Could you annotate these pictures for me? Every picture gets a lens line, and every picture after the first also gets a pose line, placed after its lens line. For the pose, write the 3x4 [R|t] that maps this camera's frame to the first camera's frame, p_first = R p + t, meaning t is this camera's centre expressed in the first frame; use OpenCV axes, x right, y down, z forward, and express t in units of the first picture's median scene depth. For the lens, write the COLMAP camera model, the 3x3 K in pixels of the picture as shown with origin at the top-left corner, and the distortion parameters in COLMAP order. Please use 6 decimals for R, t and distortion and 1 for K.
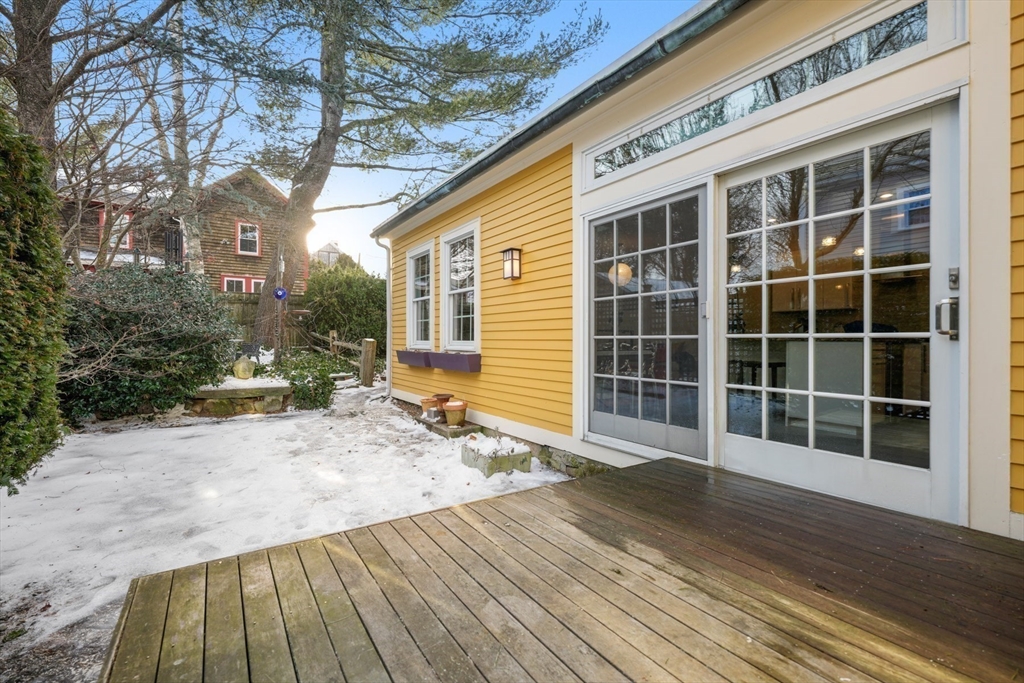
lens RADIAL K [[436.4, 0, 512.0], [0, 436.4, 341.5], [0, 0, 1]] dist [0.001056, 0.000049]
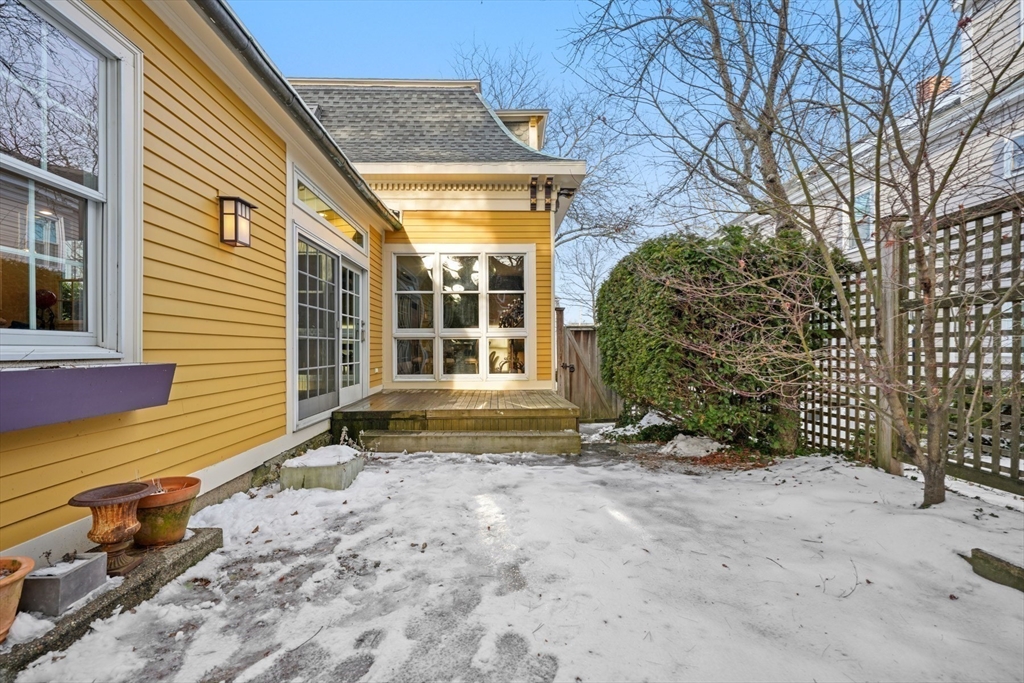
lens RADIAL K [[436.4, 0, 512.0], [0, 436.4, 341.5], [0, 0, 1]] dist [0.001056, 0.000049]
pose [[-0.851559, 0.008664, 0.524187, -0.973022], [0.001958, 0.999909, -0.013346, 0.021481], [-0.524255, -0.010339, -0.851499, 1.843673]]
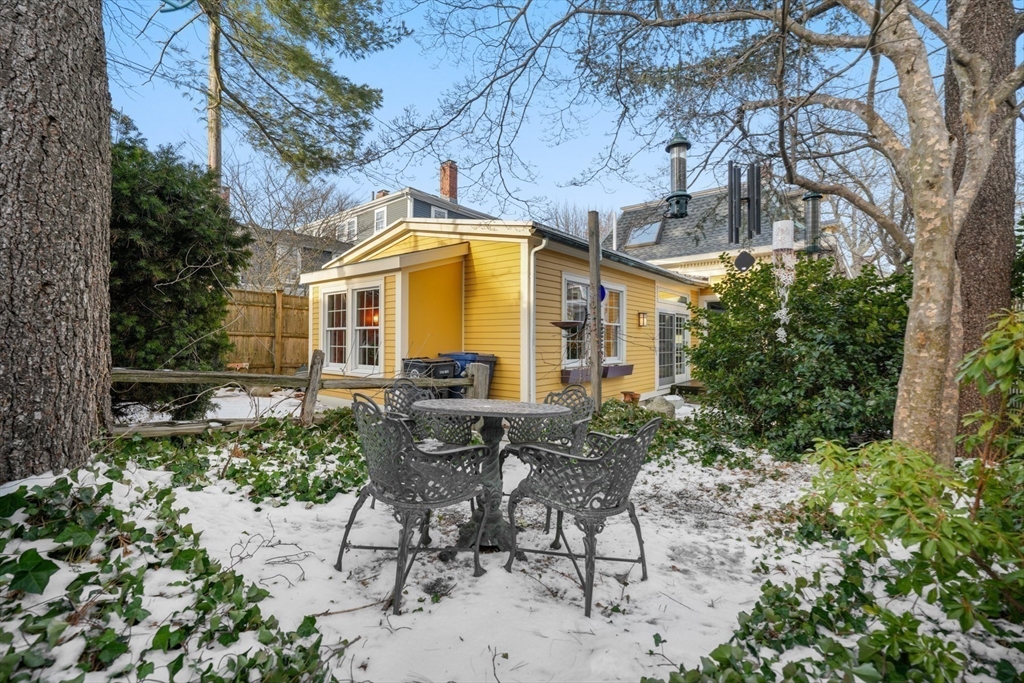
lens RADIAL K [[436.4, 0, 512.0], [0, 436.4, 341.5], [0, 0, 1]] dist [0.001056, 0.000049]
pose [[-0.279615, -0.017616, 0.959951, -2.565508], [-0.006238, 0.999844, 0.016531, -0.141187], [-0.960092, -0.001366, -0.279681, 3.032925]]
